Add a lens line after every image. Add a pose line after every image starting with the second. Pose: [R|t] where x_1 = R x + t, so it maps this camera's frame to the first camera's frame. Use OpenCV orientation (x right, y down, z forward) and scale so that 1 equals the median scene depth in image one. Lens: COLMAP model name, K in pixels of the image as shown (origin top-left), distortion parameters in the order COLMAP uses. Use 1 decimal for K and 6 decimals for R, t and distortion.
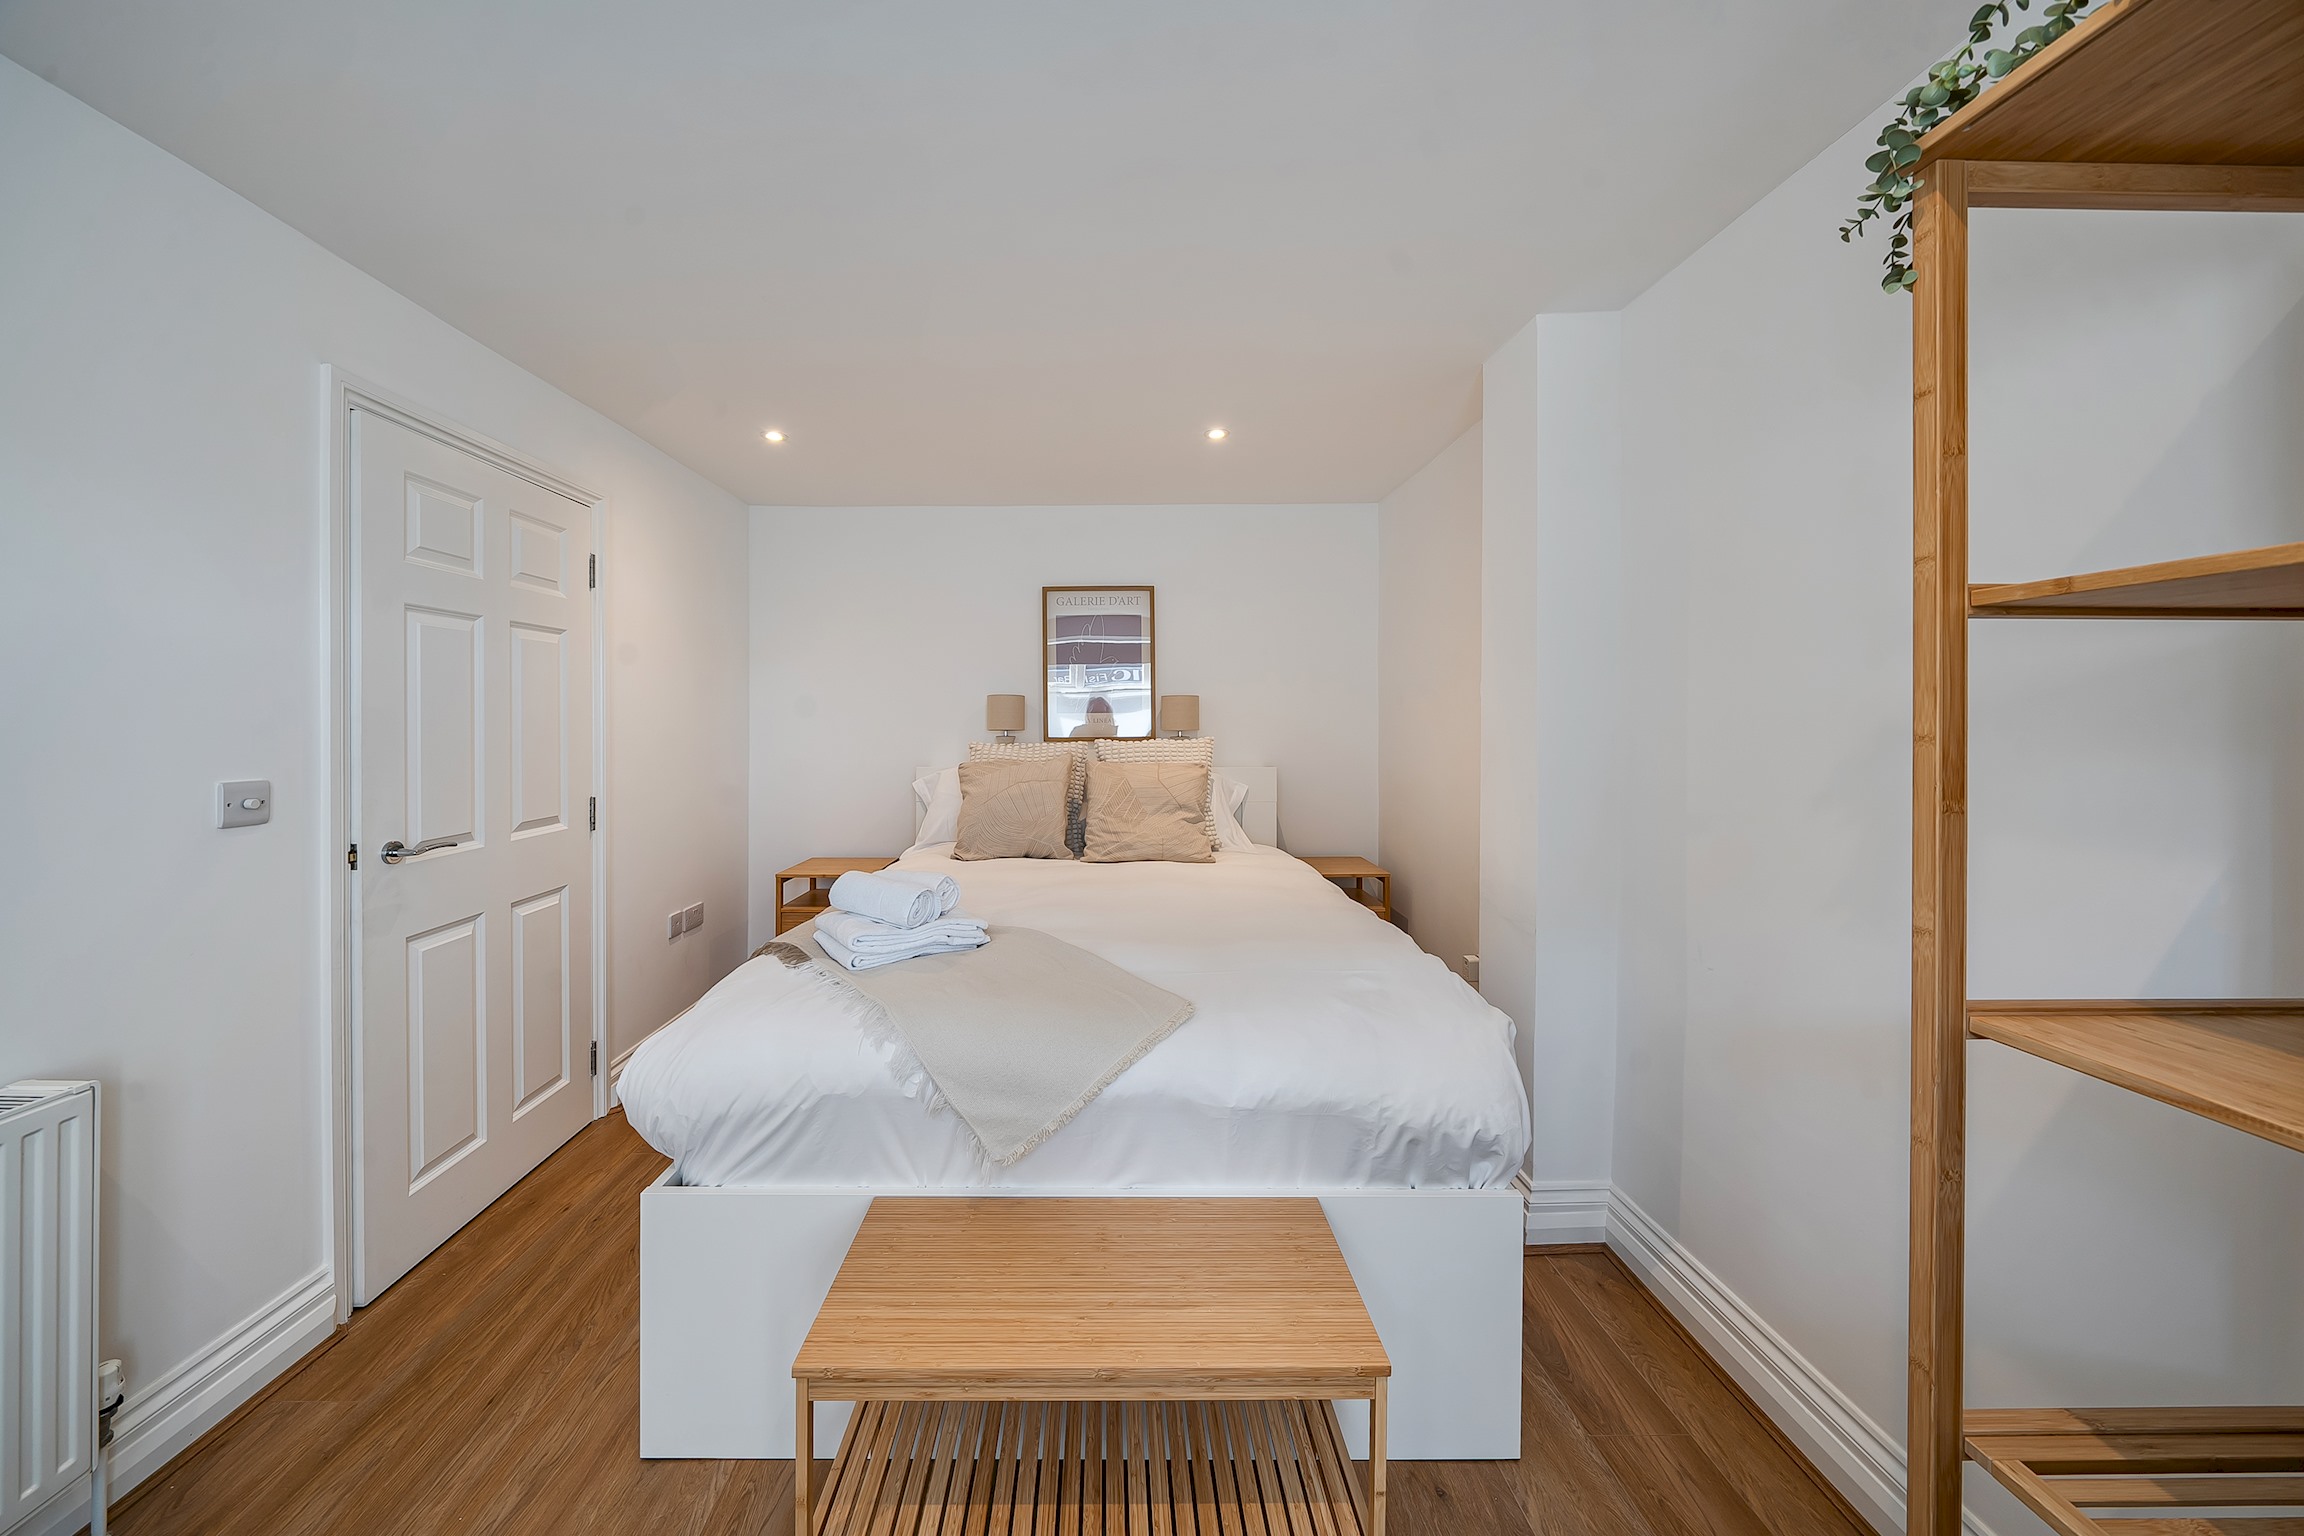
lens RADIAL K [[816.4, 0, 1111.0], [0, 816.4, 724.2], [0, 0, 1]] dist [-0.007074, 0.000091]
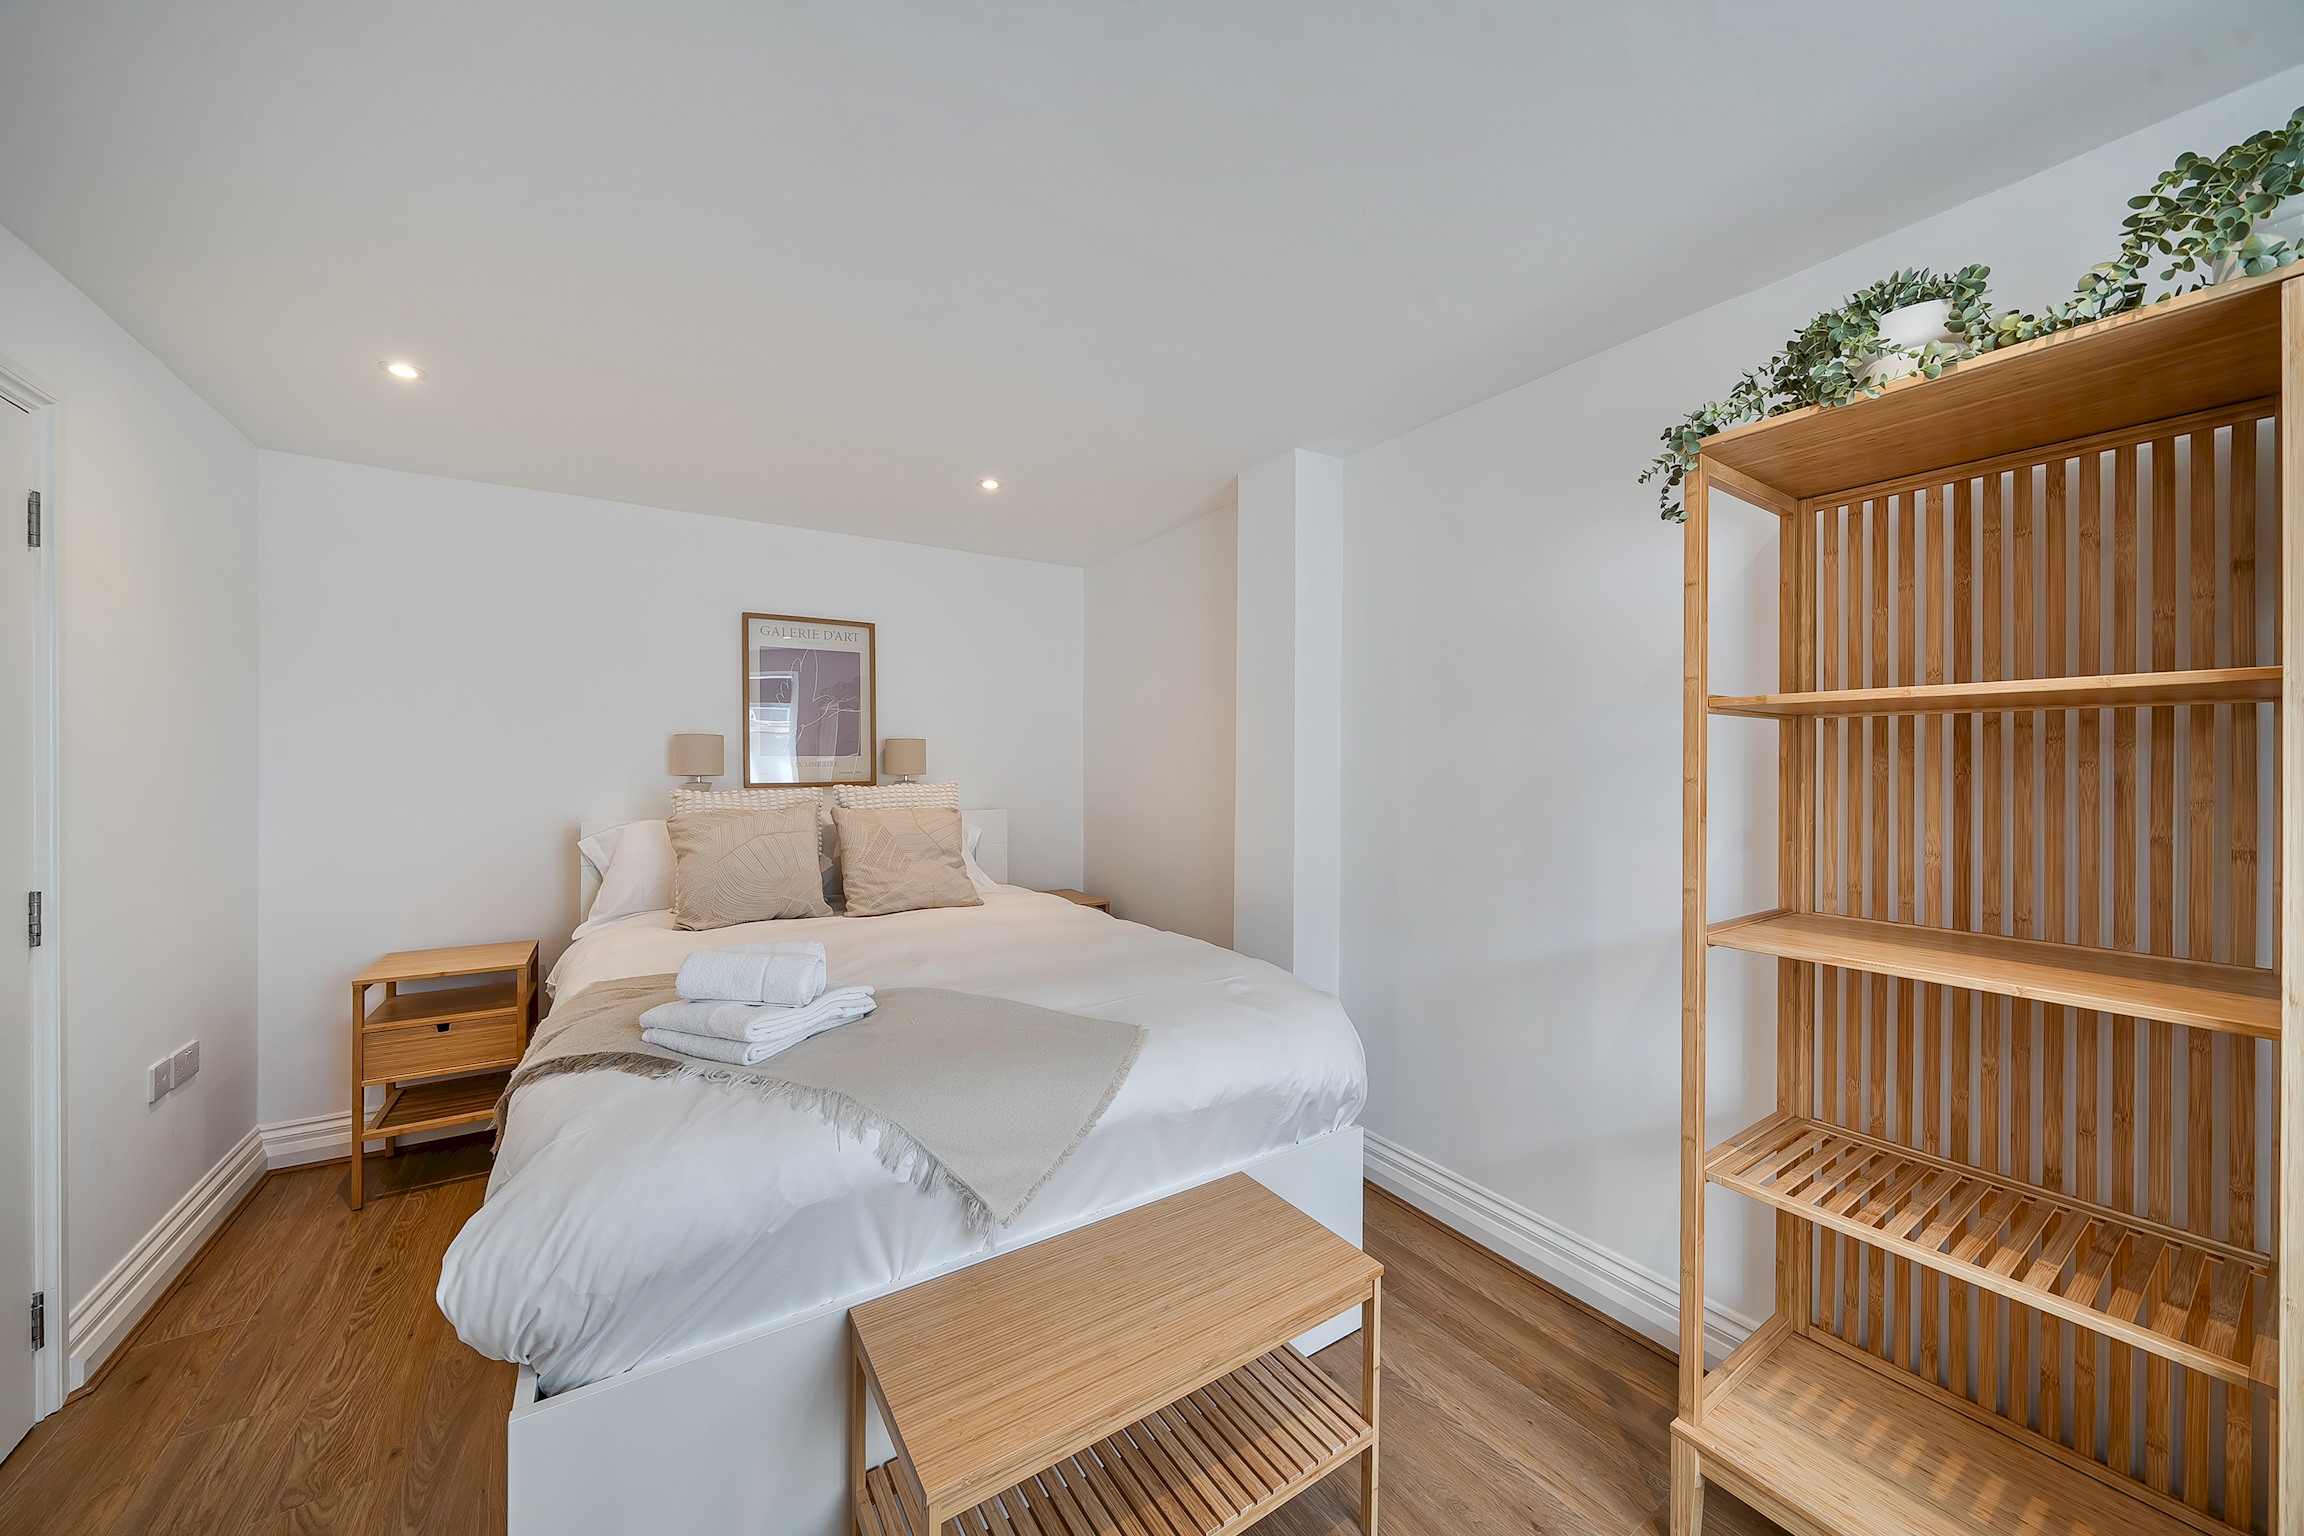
lens RADIAL K [[801.5, 0, 1152.0], [0, 801.5, 768.0], [0, 0, 1]] dist [-0.006295, 0.000556]
pose [[0.838907, -0.001818, 0.544271, -0.382013], [0.000193, 0.999995, 0.003043, -0.006481], [-0.544274, -0.002448, 0.838904, 0.075430]]
